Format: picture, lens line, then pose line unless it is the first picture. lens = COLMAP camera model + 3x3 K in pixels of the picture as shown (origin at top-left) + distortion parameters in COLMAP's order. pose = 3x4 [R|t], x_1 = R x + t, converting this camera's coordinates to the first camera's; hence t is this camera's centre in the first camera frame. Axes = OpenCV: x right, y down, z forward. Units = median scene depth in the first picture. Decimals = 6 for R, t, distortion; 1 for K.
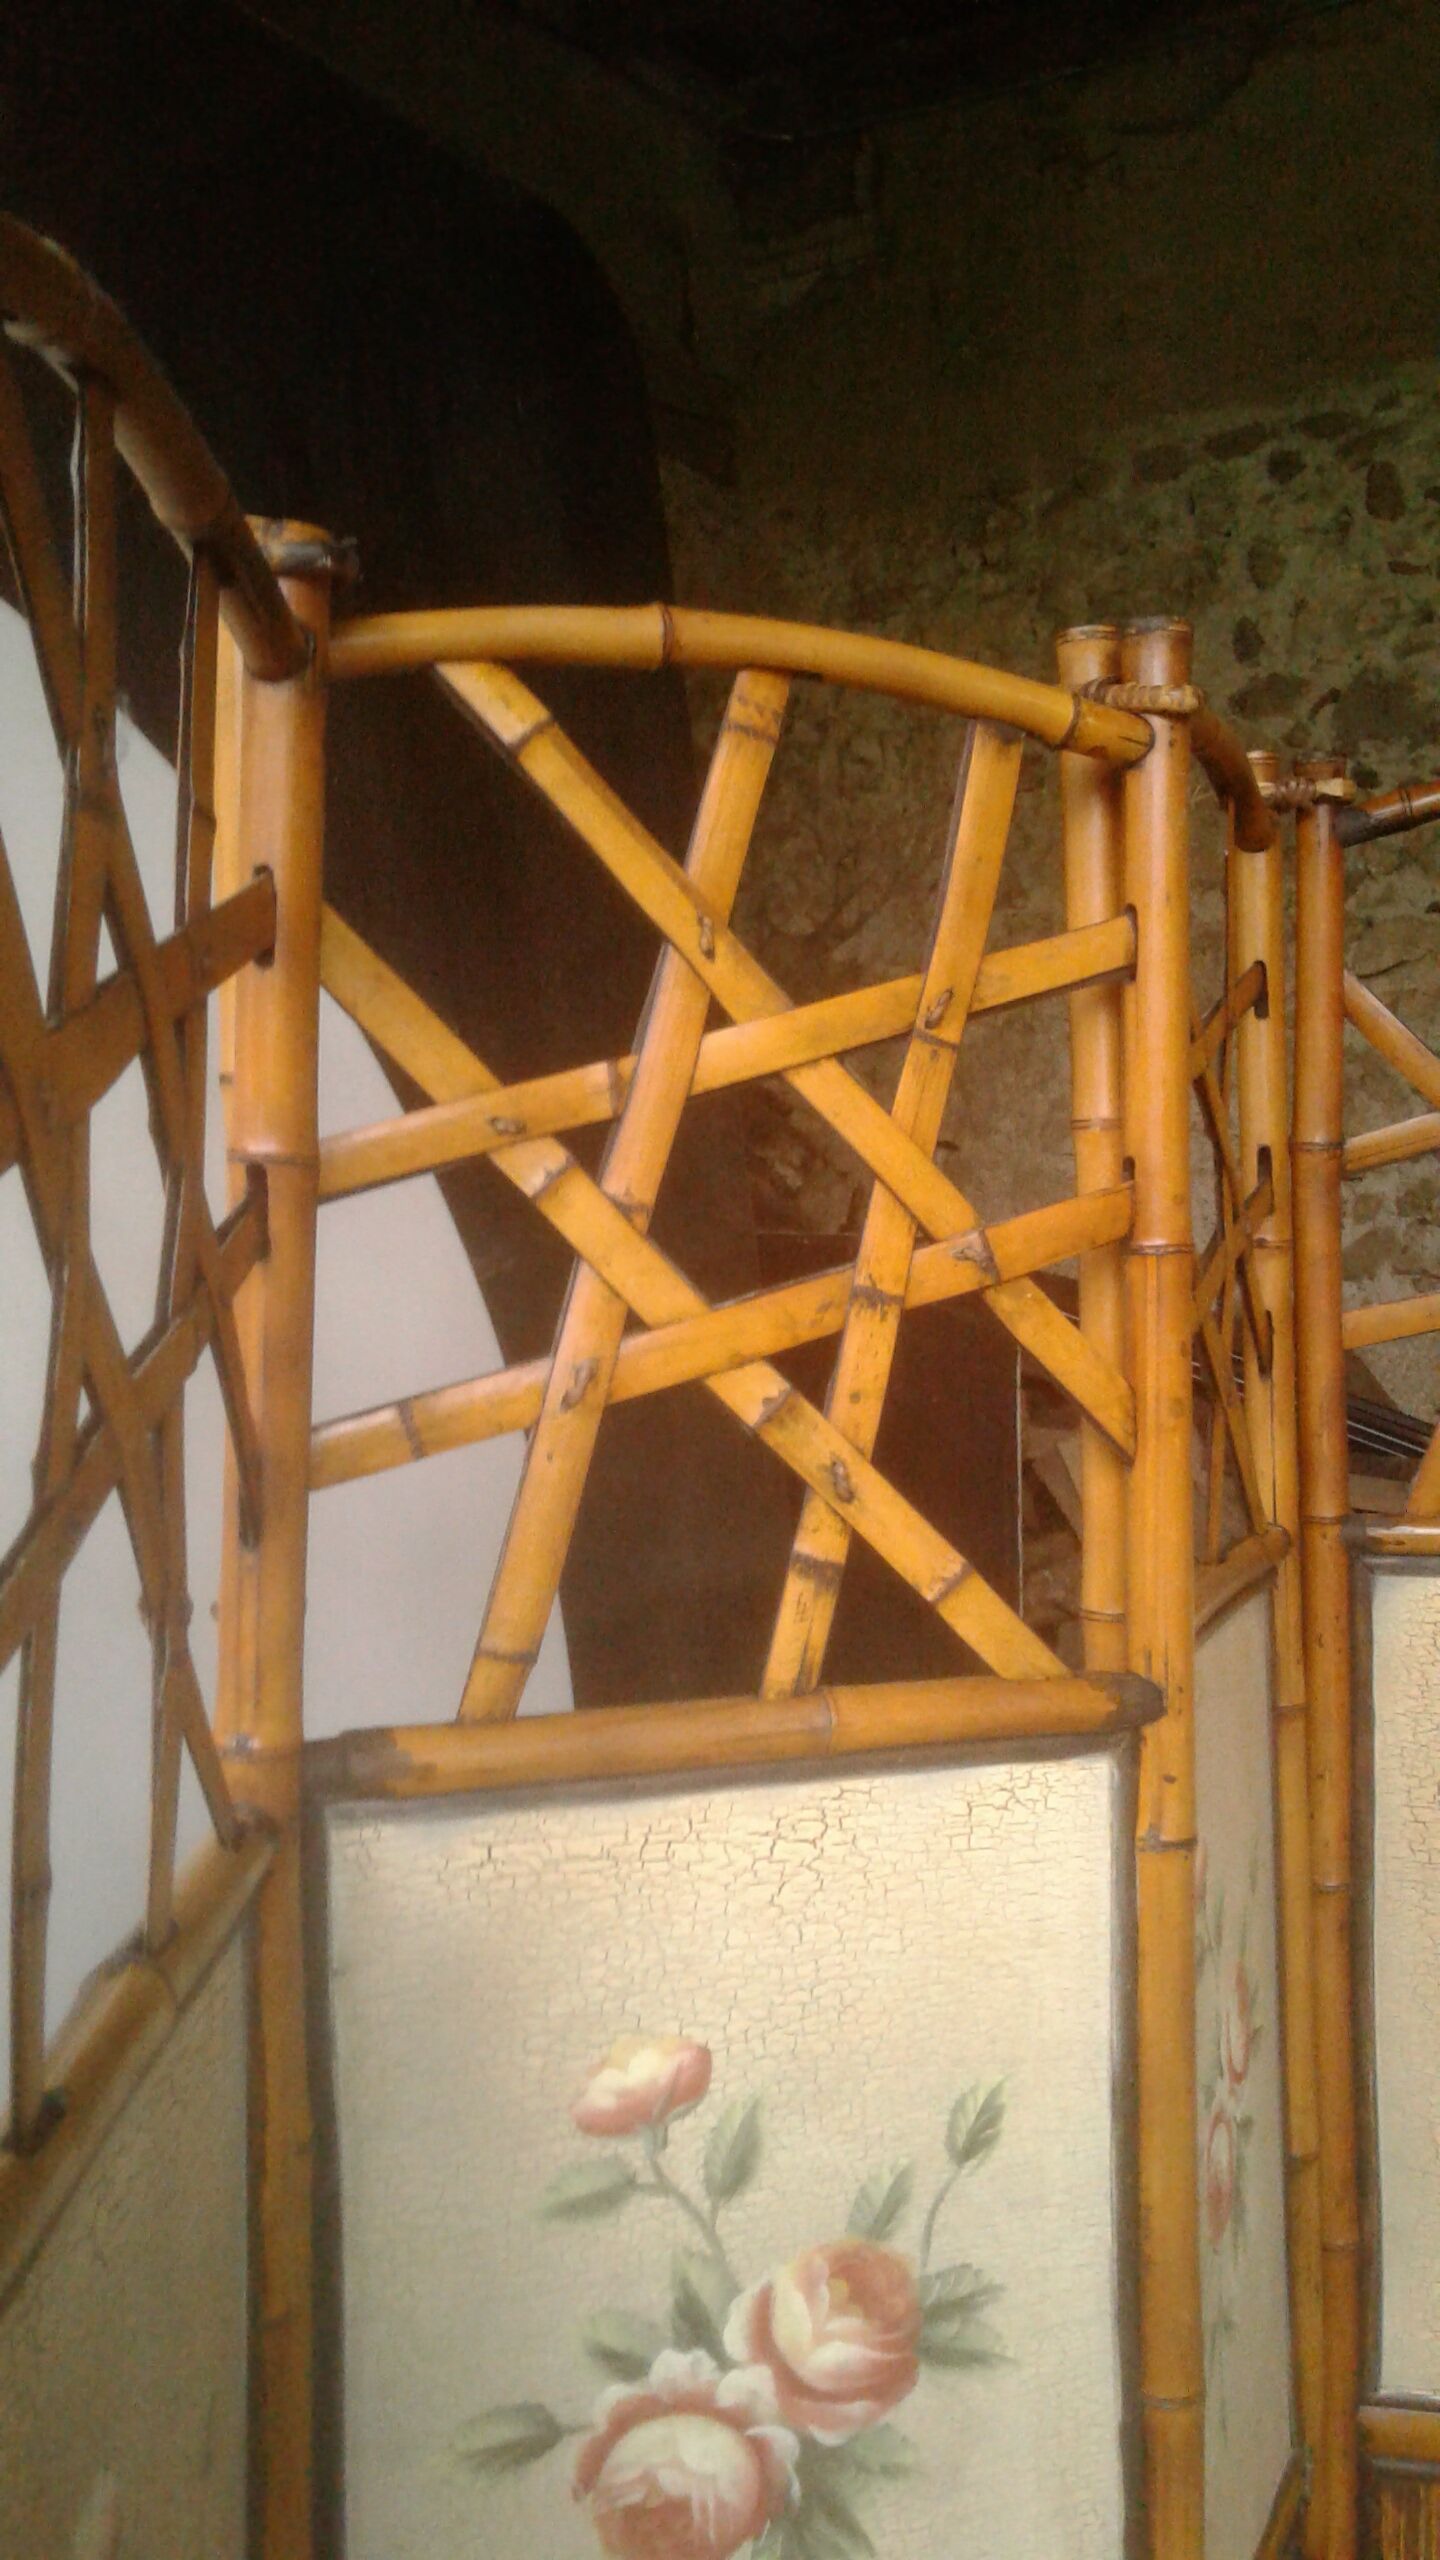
lens RADIAL K [[2396.1, 0, 720.0], [0, 2396.1, 1280.0], [0, 0, 1]] dist [0.114369, -0.238497]
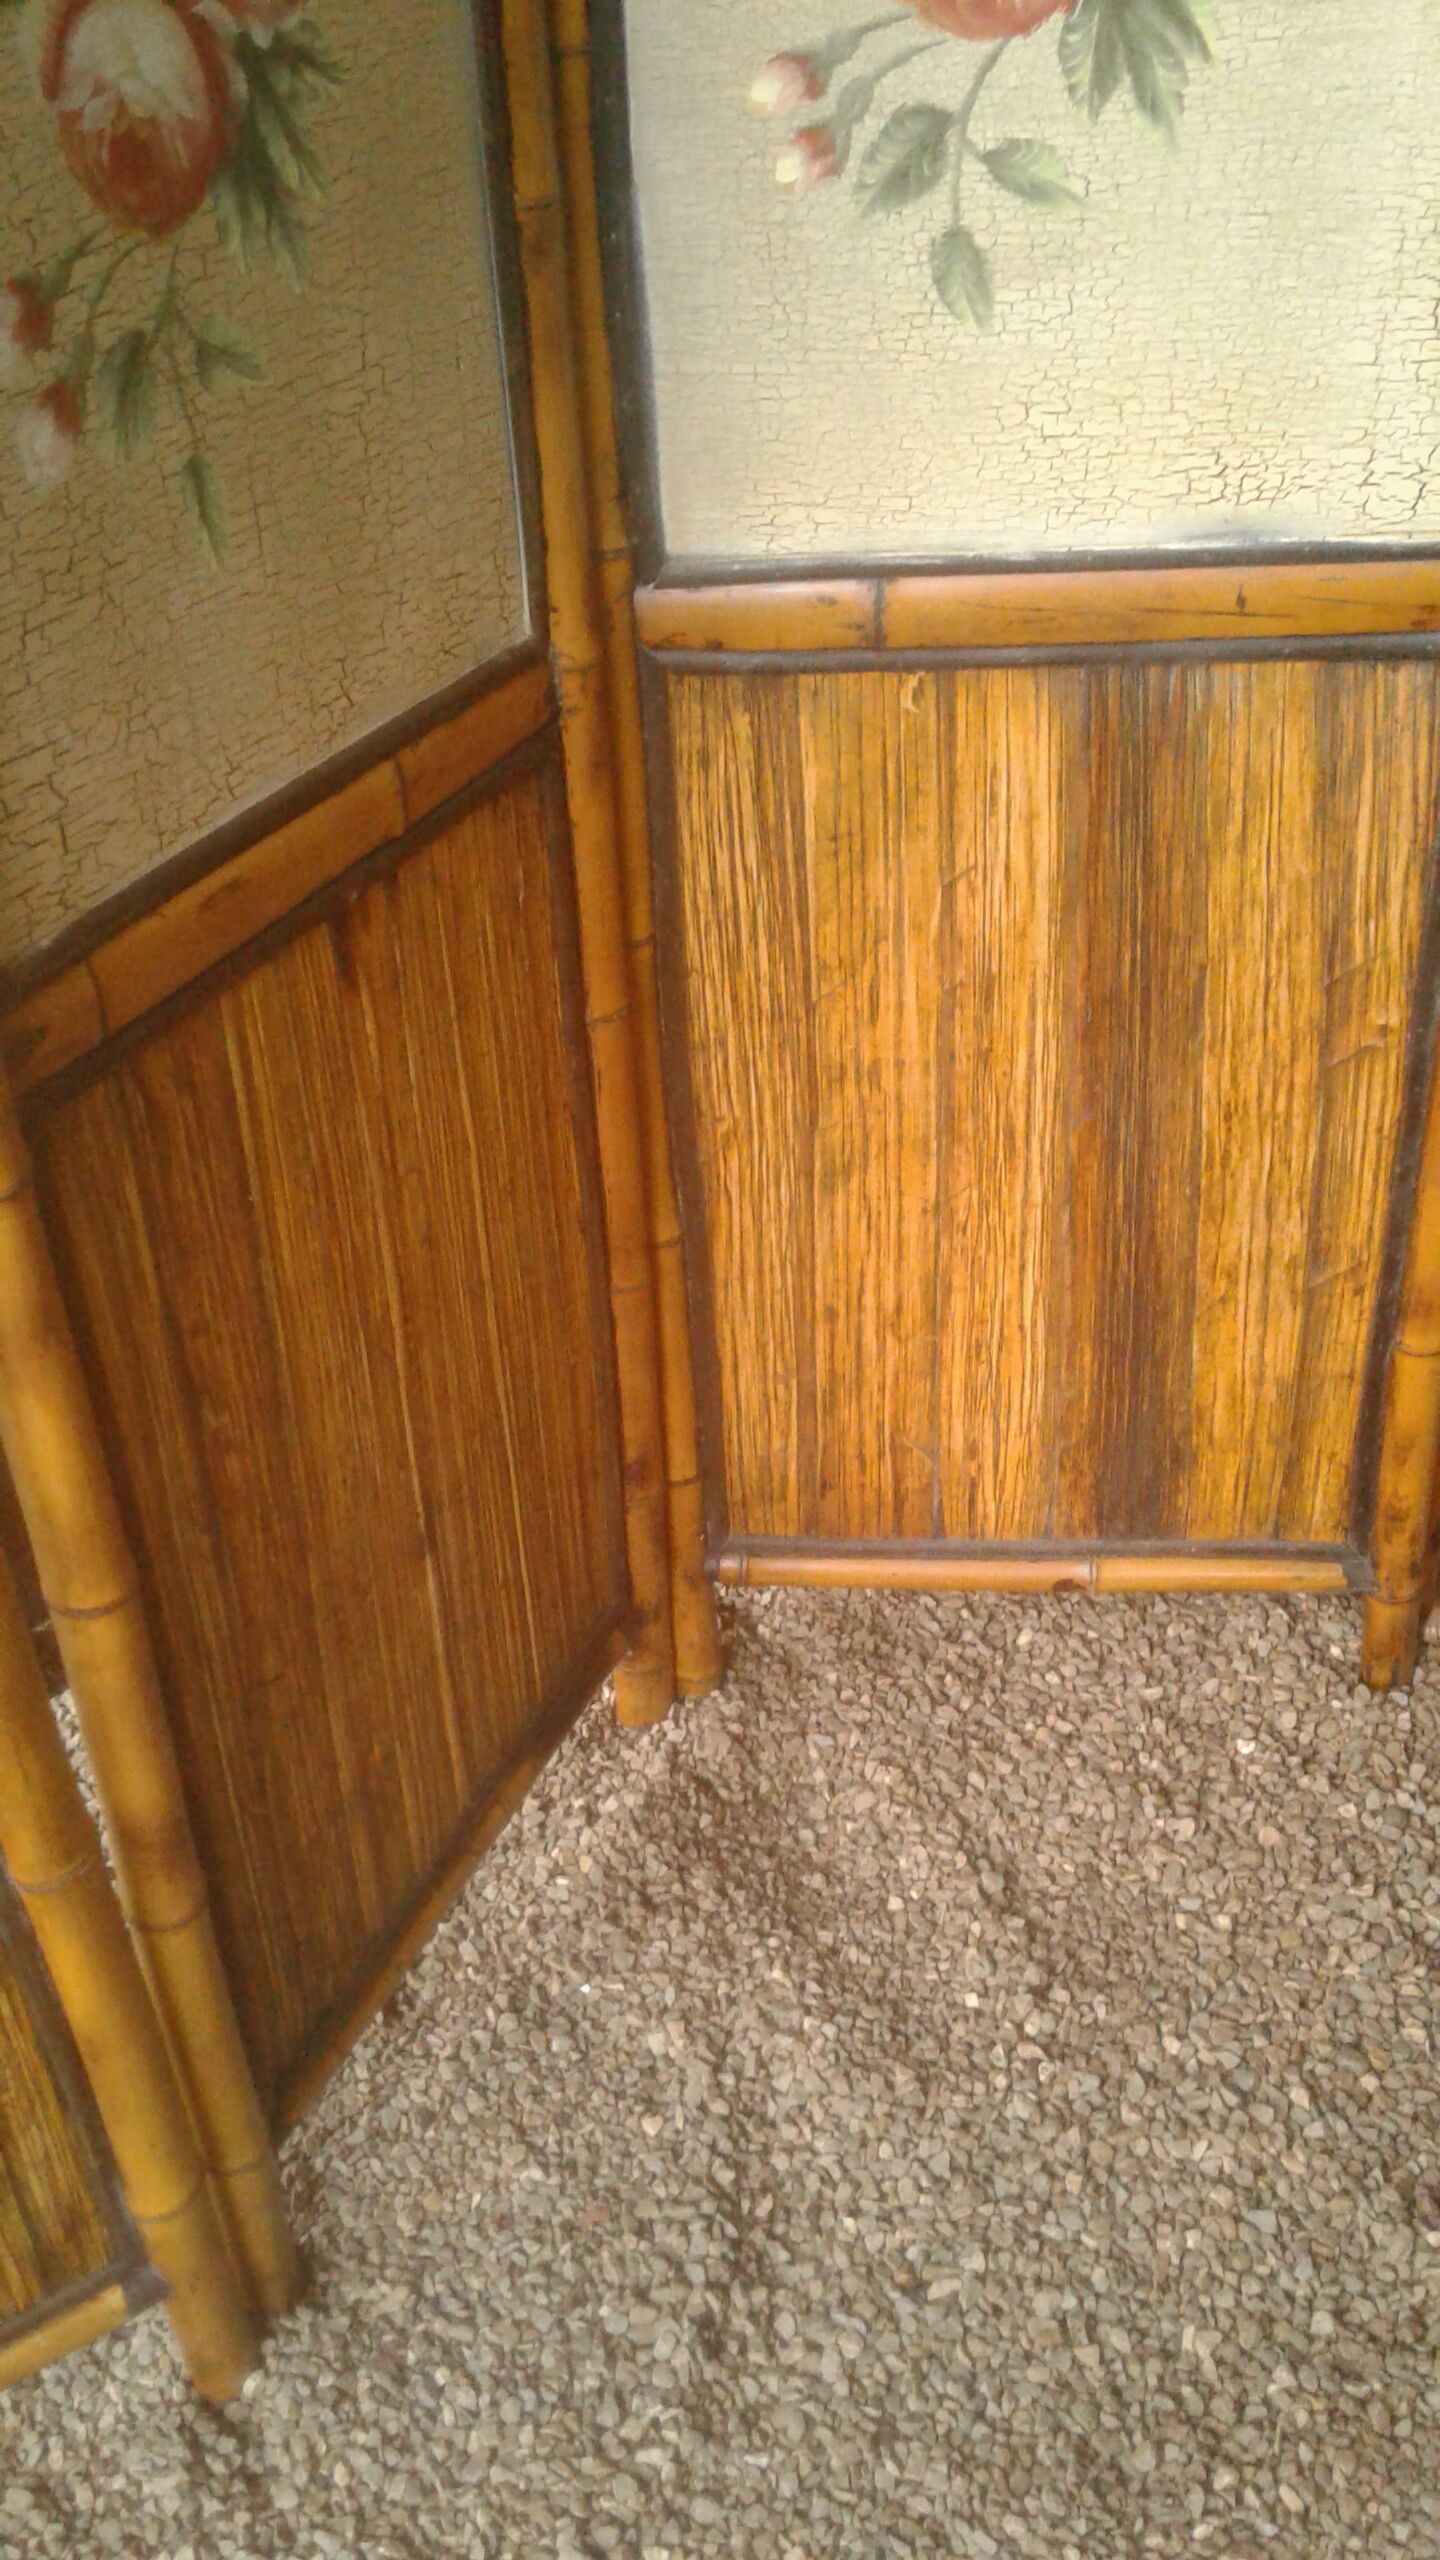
lens RADIAL K [[2396.1, 0, 720.0], [0, 2396.1, 1280.0], [0, 0, 1]] dist [0.114369, -0.238497]
pose [[0.893254, 0.224876, -0.389266, 0.360934], [0.033738, 0.829922, 0.556859, 0.394792], [0.448285, -0.510549, 0.733744, 0.013612]]
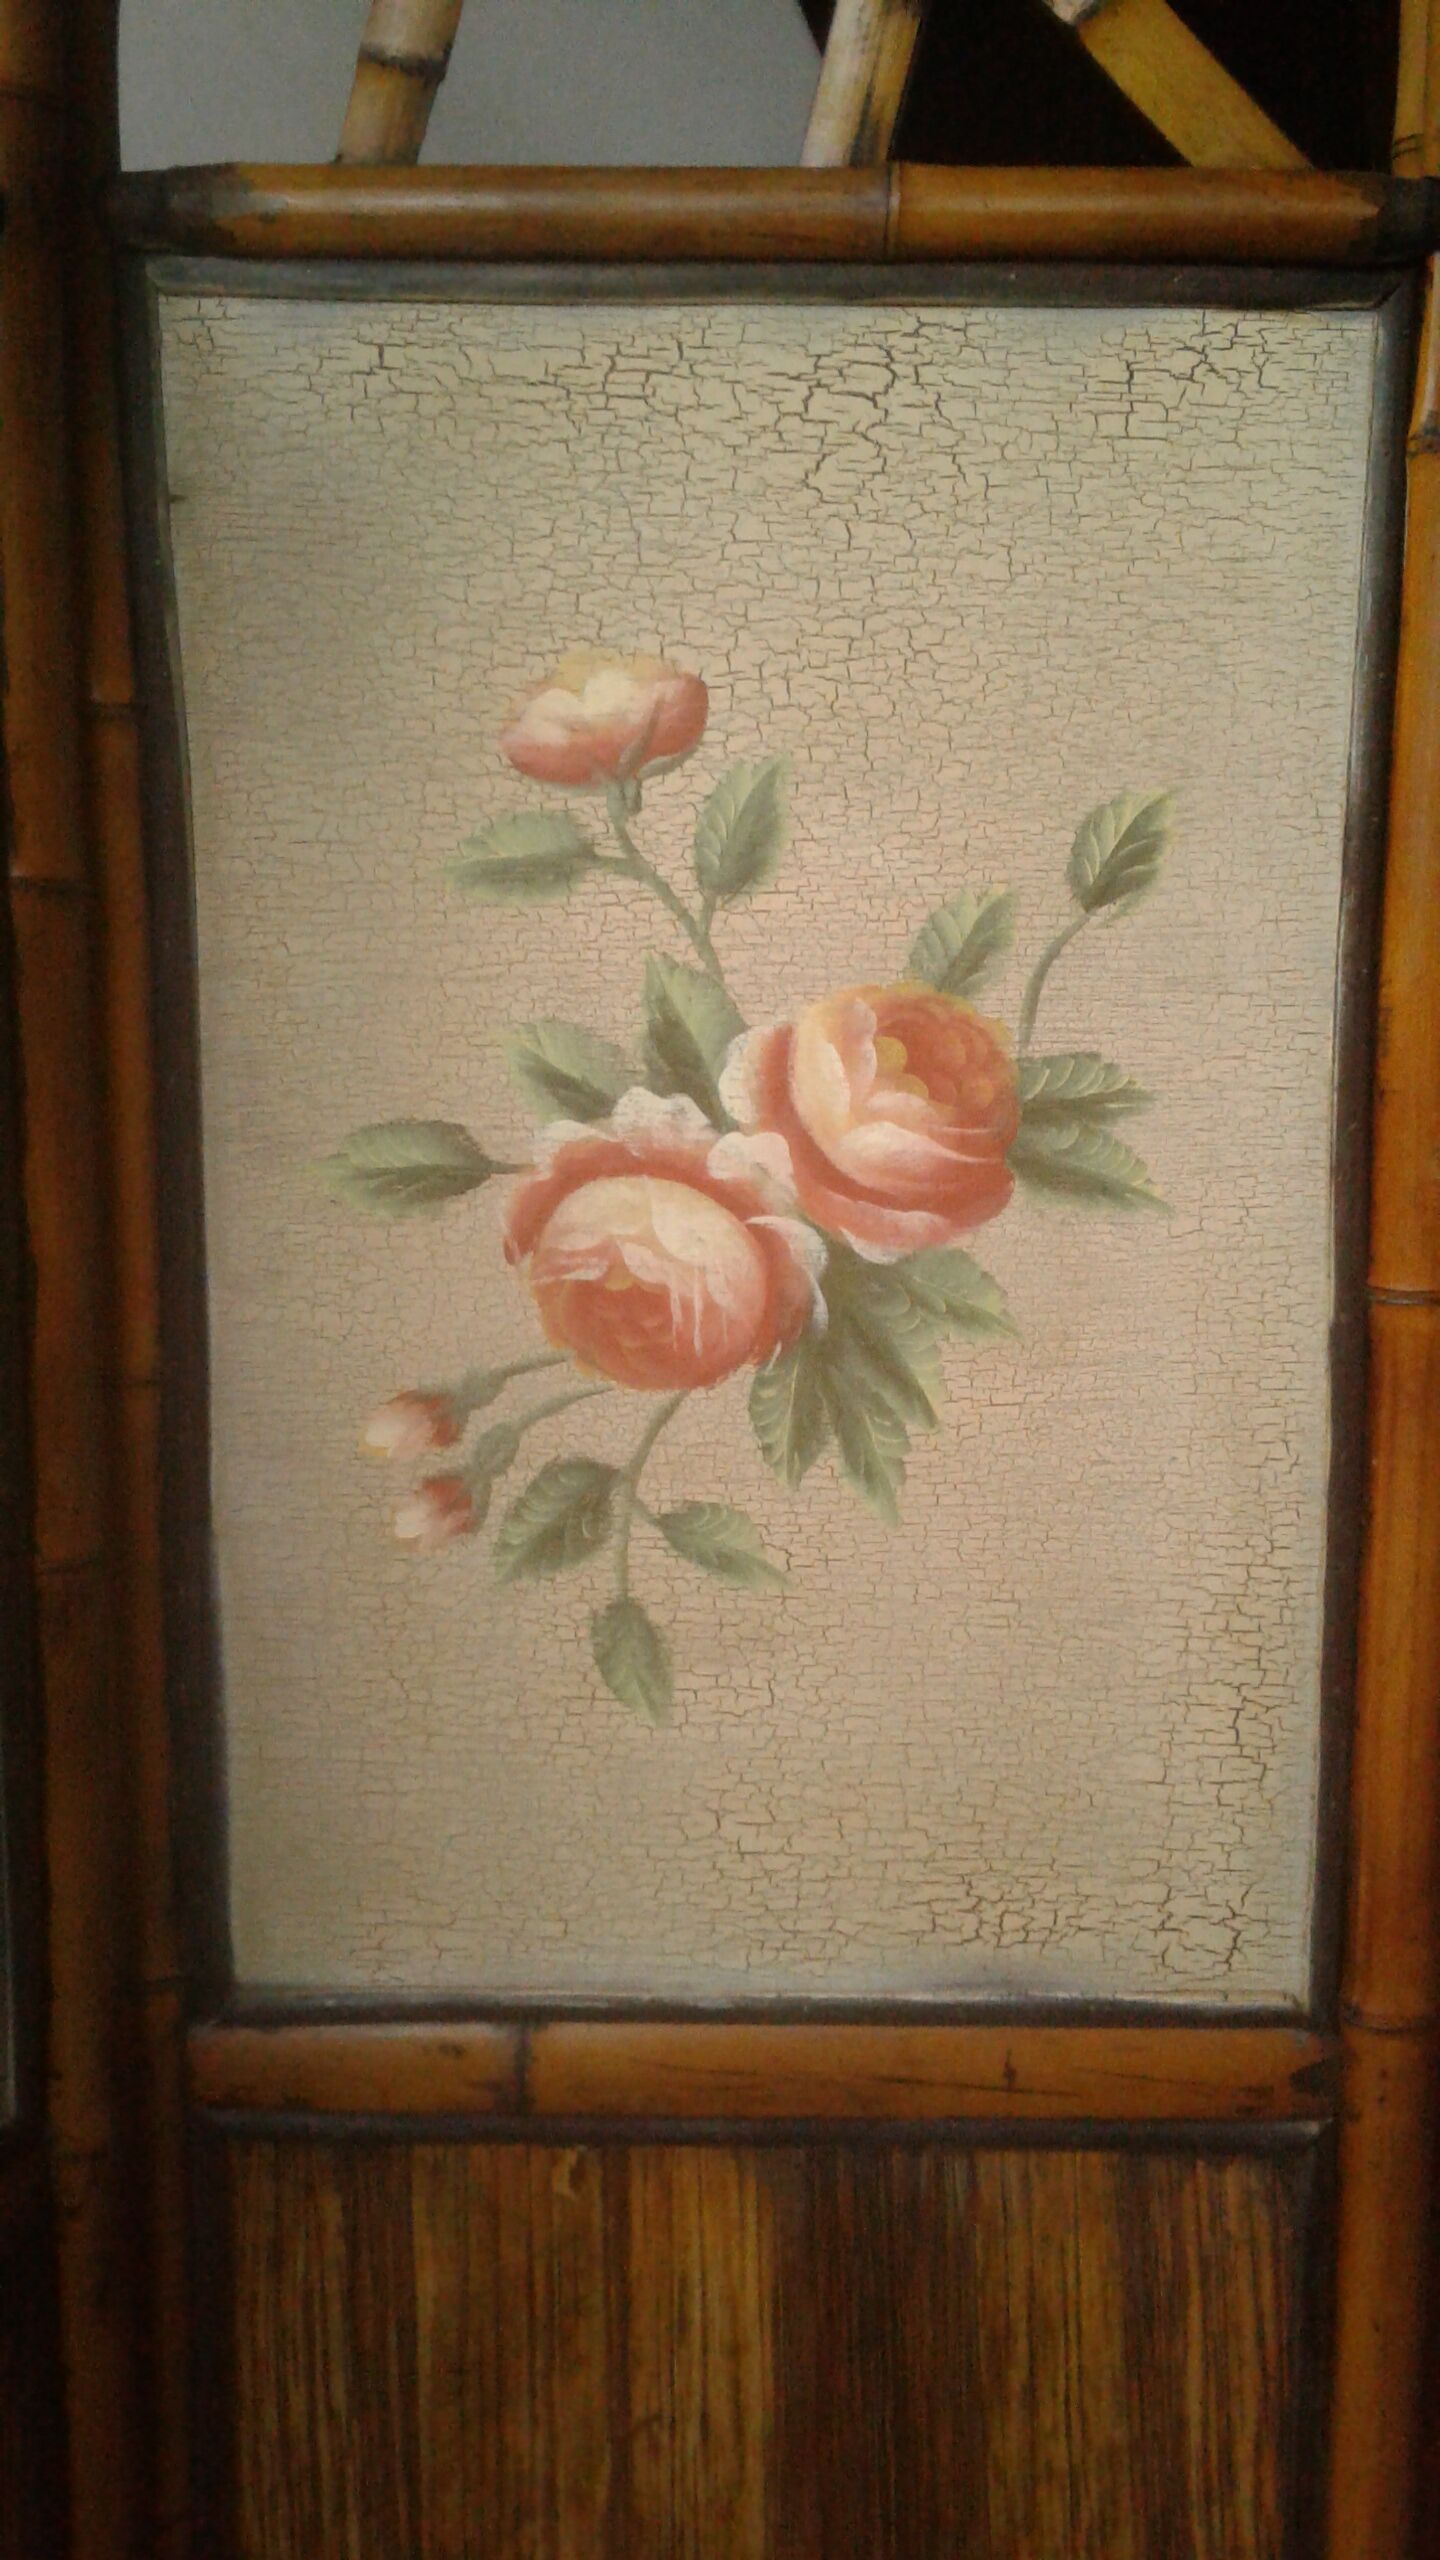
lens RADIAL K [[2396.1, 0, 720.0], [0, 2396.1, 1280.0], [0, 0, 1]] dist [0.114369, -0.238497]
pose [[0.923994, 0.075174, -0.374944, 0.275320], [-0.020830, 0.988926, 0.146939, 0.379553], [0.381838, -0.127961, 0.915328, 0.317200]]
